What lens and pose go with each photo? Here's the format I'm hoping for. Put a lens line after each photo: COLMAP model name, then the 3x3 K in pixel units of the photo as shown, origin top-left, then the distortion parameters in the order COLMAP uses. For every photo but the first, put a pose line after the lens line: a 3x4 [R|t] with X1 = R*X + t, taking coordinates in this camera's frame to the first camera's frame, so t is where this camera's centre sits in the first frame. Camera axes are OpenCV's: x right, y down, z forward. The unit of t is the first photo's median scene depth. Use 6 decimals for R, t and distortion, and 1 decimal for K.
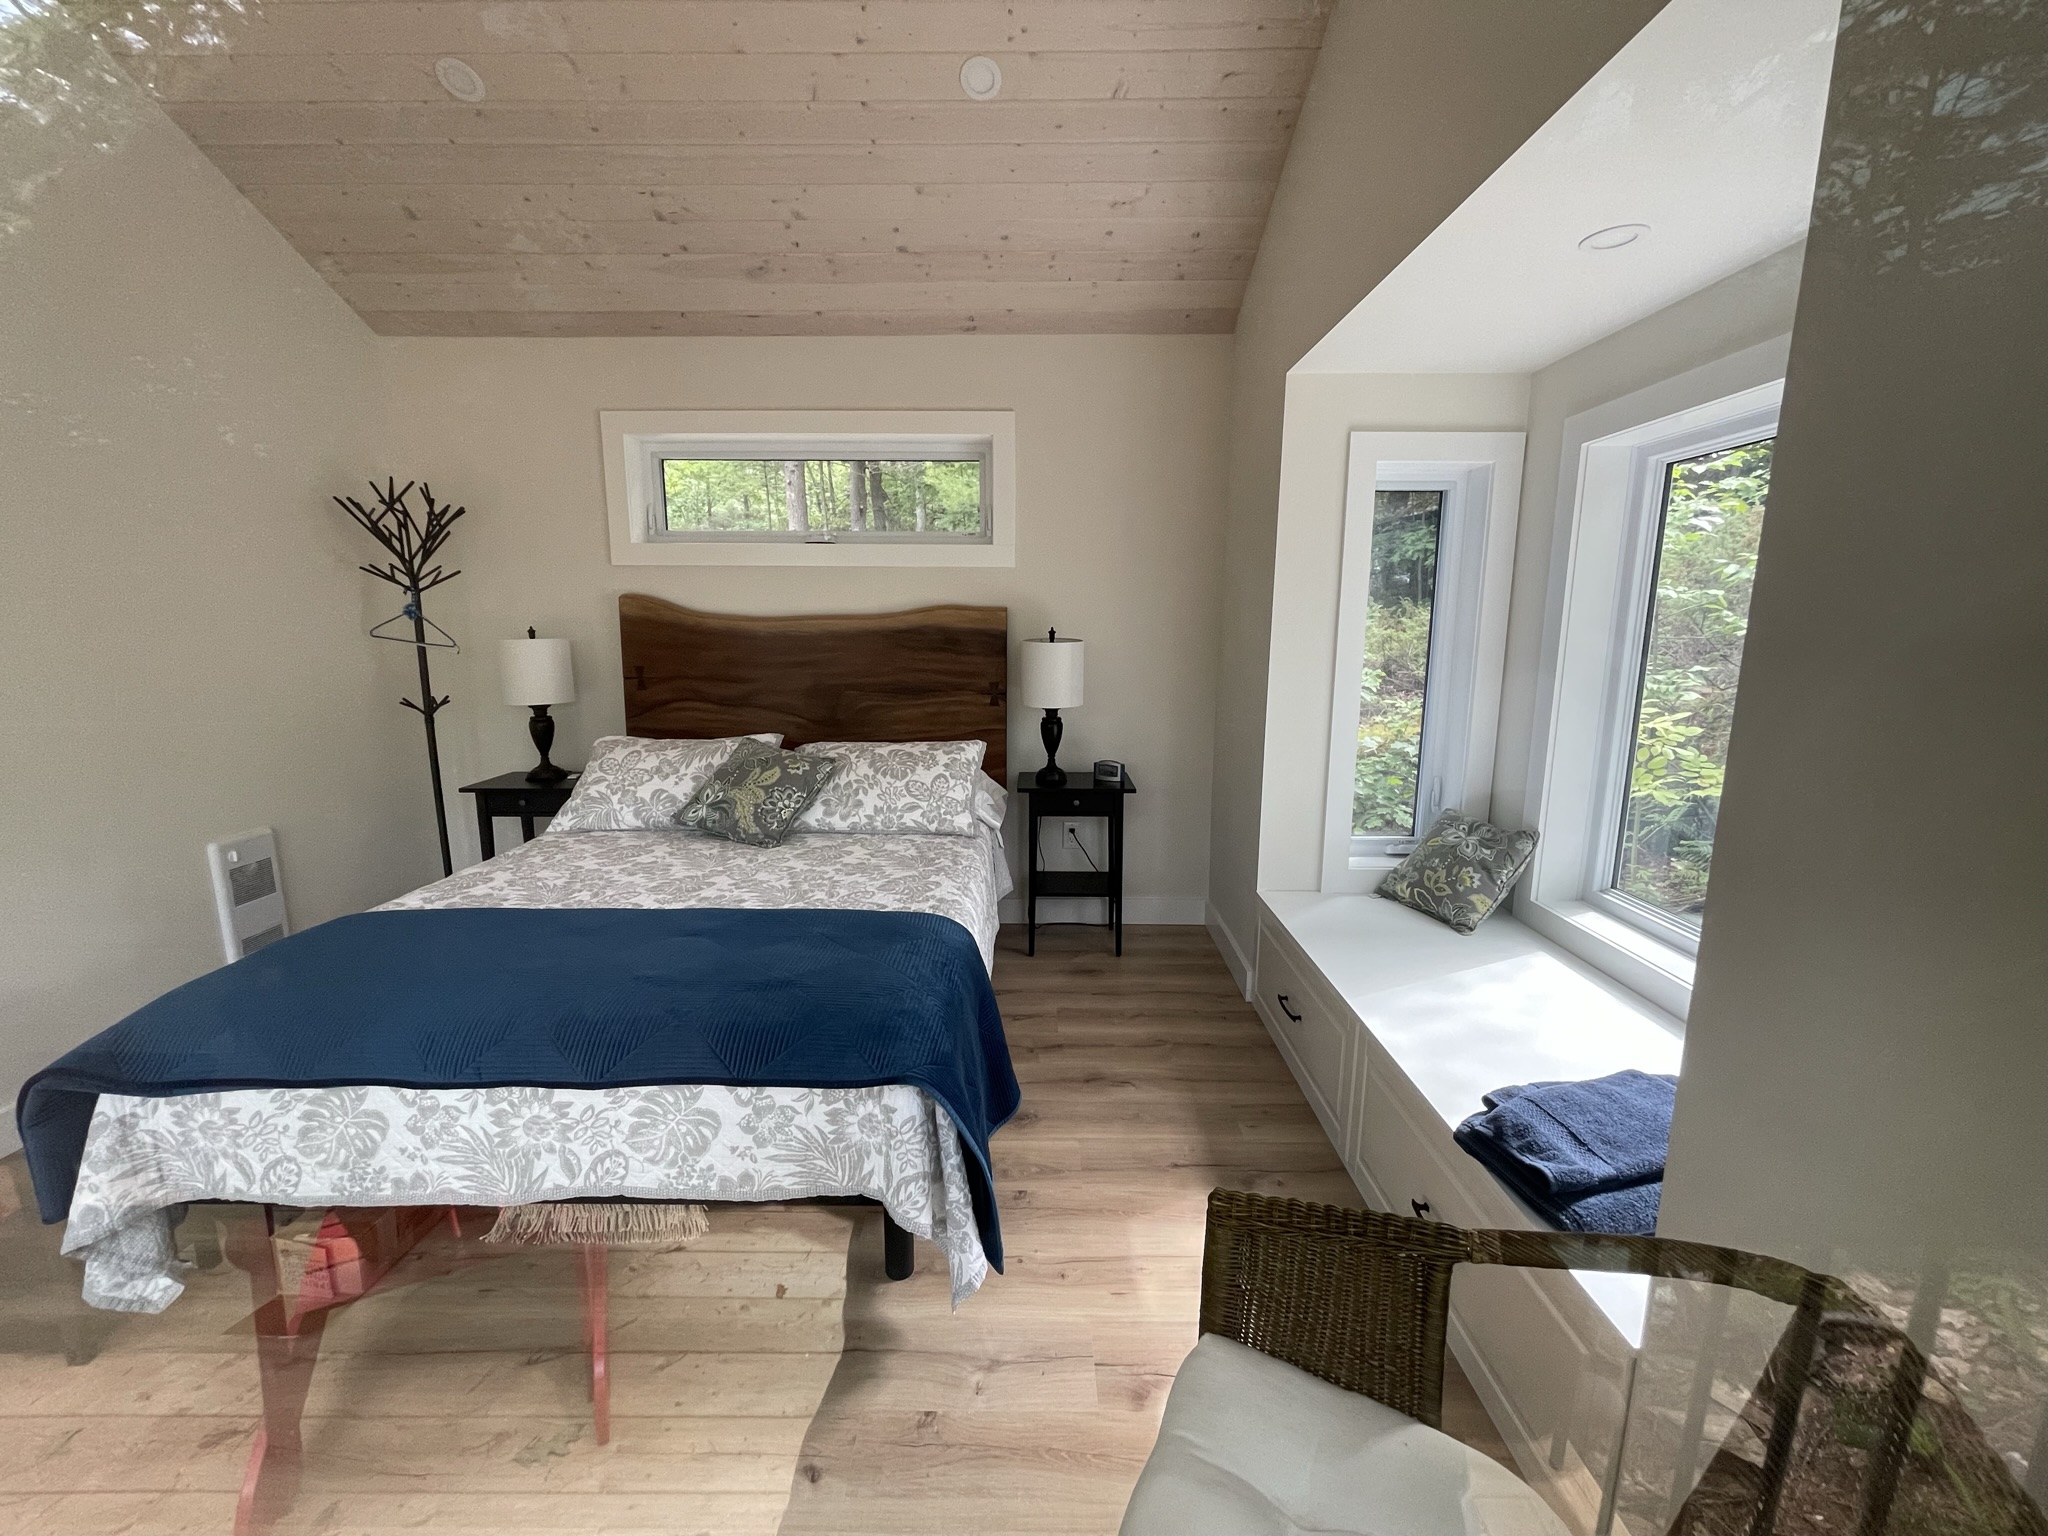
lens RADIAL K [[821.1, 0, 1026.1], [0, 821.1, 758.0], [0, 0, 1]] dist [0.011586, 0.001243]
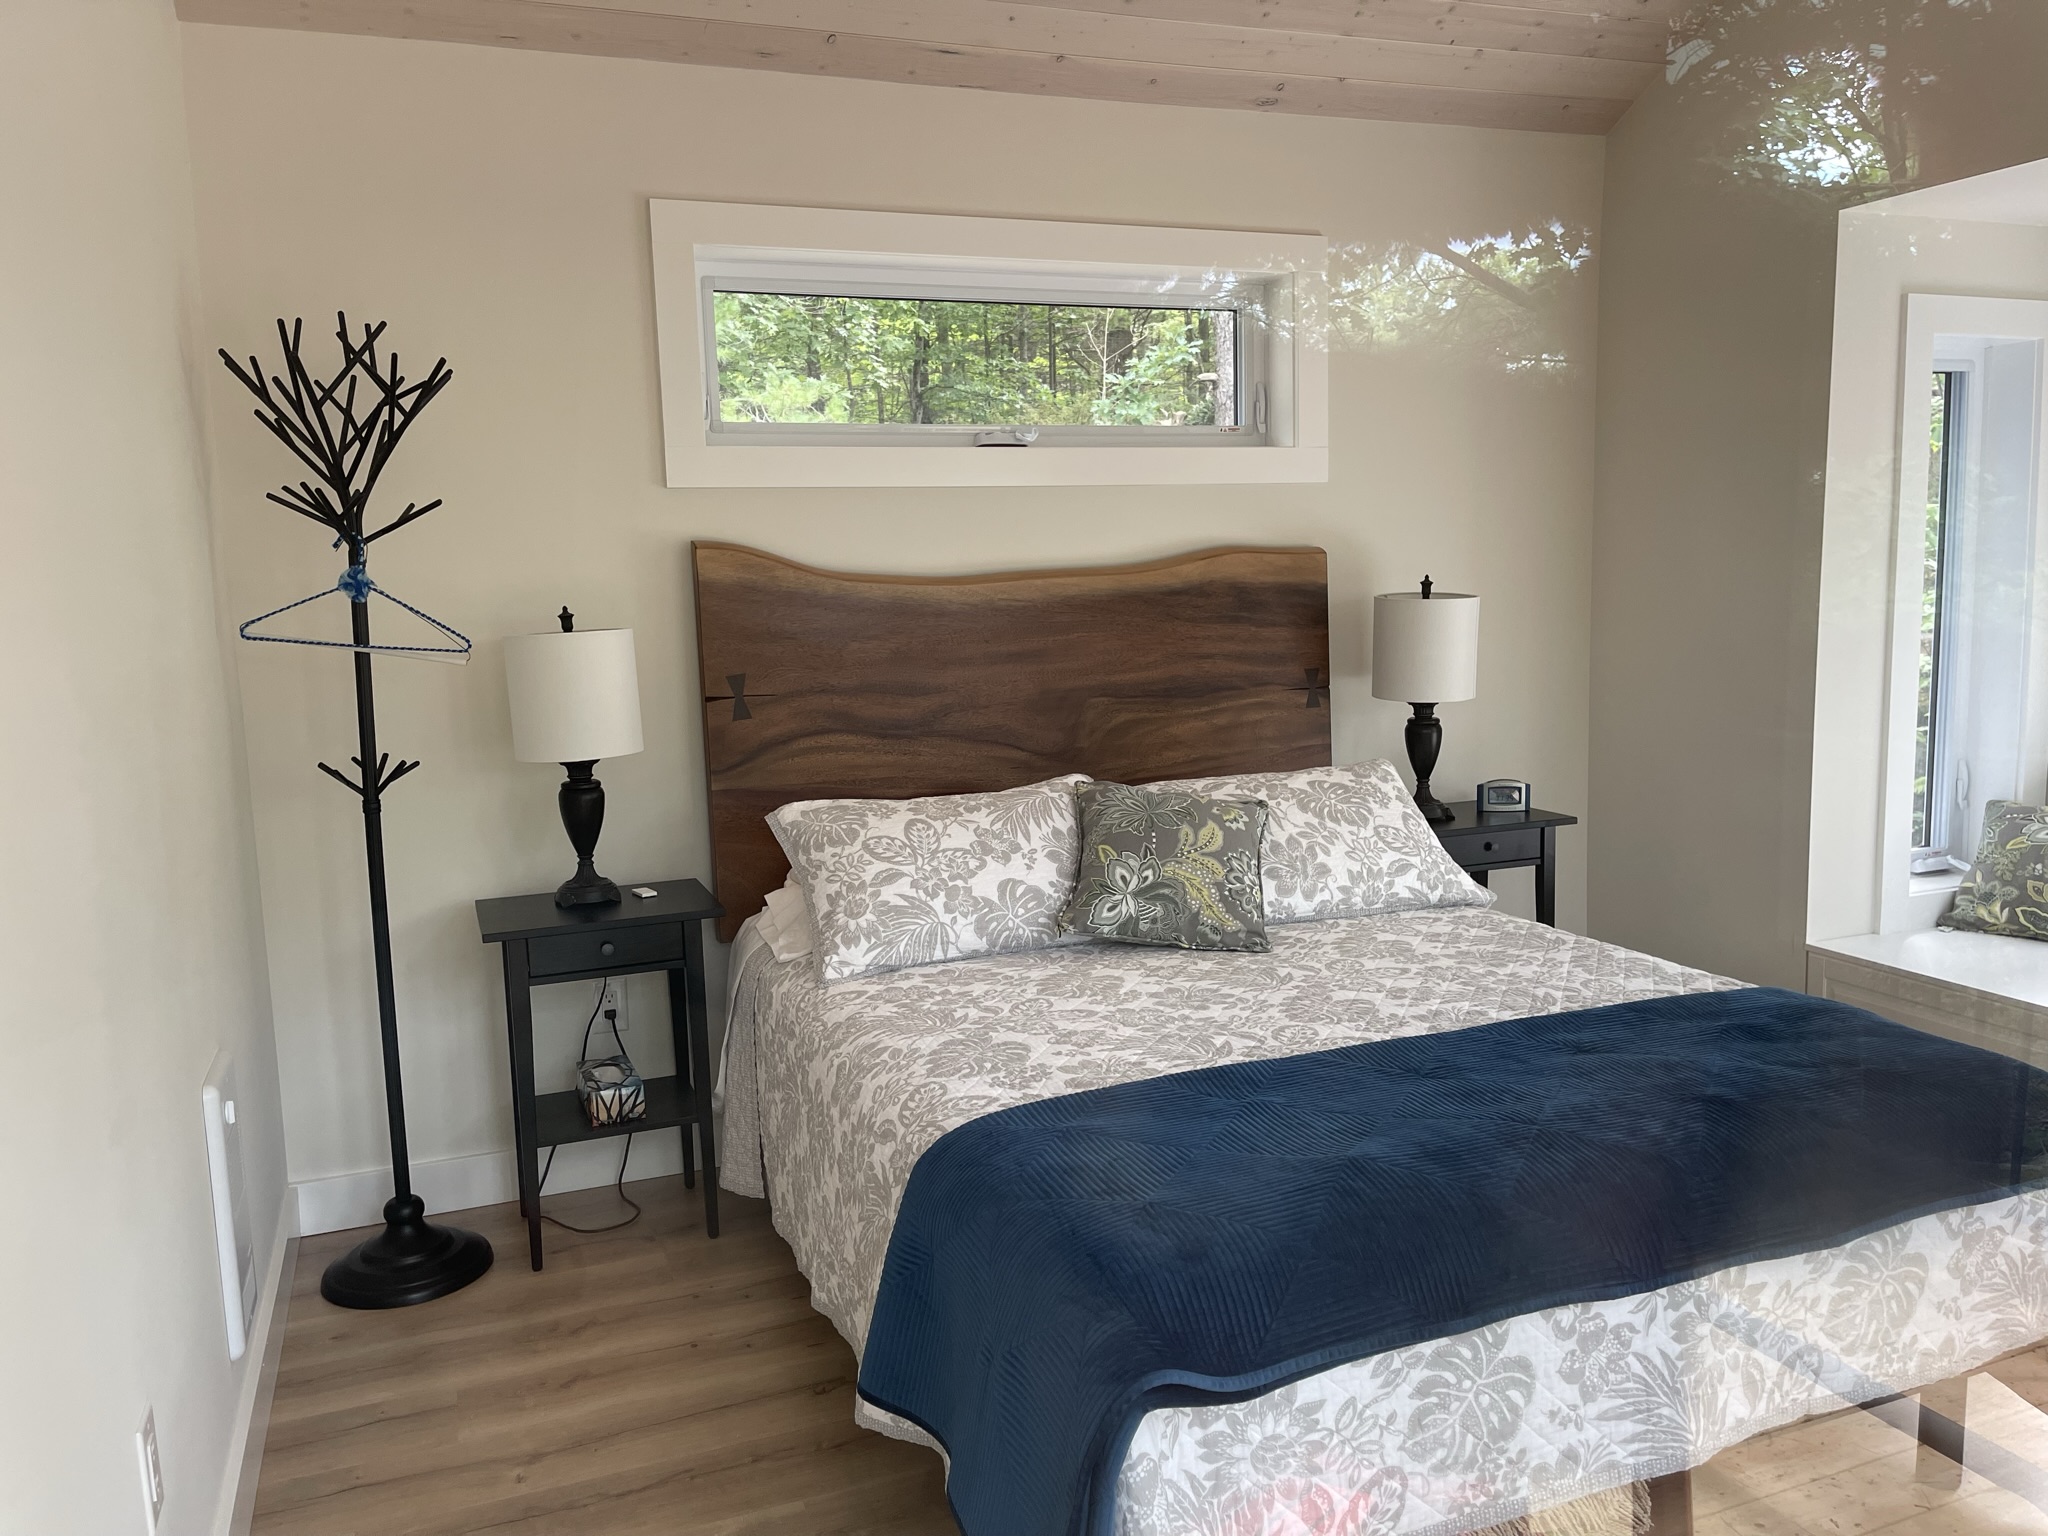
lens RADIAL K [[1545.0, 0, 1018.5], [0, 1545.0, 757.0], [0, 0, 1]] dist [0.042592, -0.068986]
pose [[0.930103, -0.072058, 0.360160, -0.842308], [0.092651, 0.994886, -0.040221, -0.002151], [-0.355420, 0.070779, 0.932023, 0.016029]]
